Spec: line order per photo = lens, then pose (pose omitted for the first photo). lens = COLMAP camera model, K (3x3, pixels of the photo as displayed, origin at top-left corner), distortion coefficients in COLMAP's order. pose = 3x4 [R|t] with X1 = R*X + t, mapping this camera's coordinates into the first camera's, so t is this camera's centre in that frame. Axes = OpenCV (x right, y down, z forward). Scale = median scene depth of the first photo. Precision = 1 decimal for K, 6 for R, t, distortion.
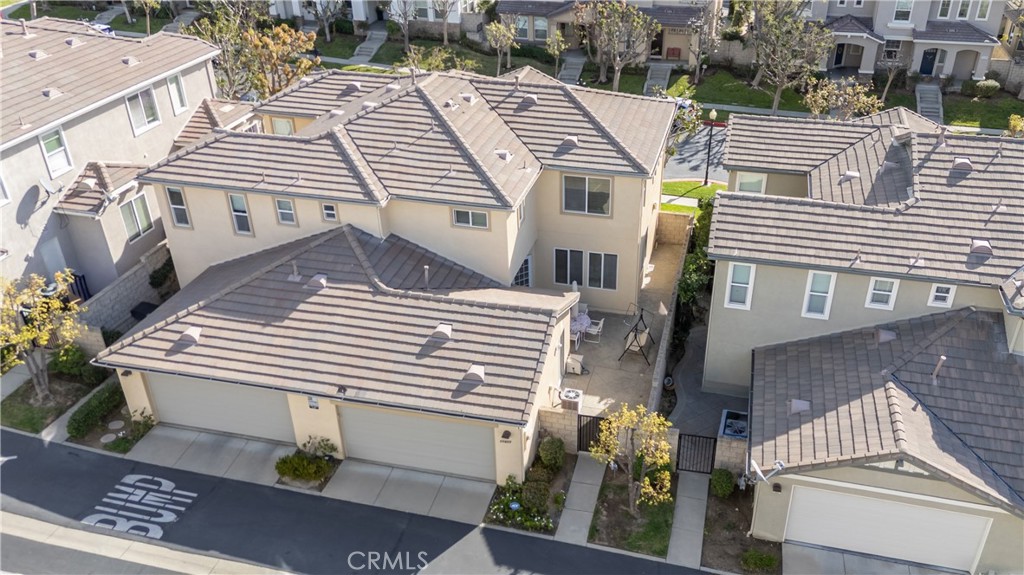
lens RADIAL K [[839.3, 0, 583.6], [0, 839.3, 288.3], [0, 0, 1]] dist [0.092108, -0.001696]
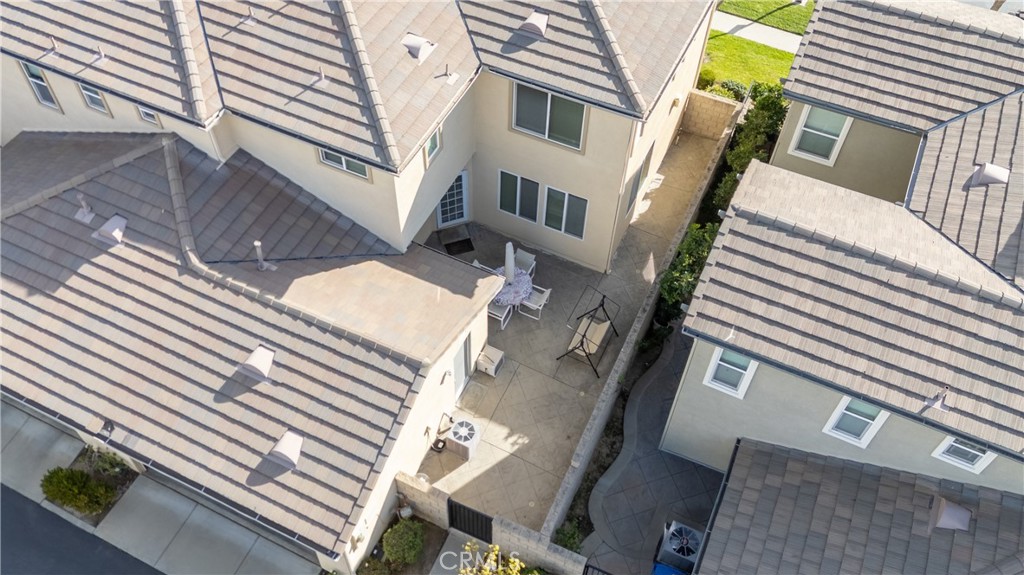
lens RADIAL K [[880.1, 0, 504.1], [0, 880.1, 260.4], [0, 0, 1]] dist [0.048037, -0.006013]
pose [[0.971643, 0.187261, -0.144375, 0.101275], [-0.125034, 0.925134, 0.358459, -0.281128], [0.200692, -0.330242, 0.922314, 0.392916]]
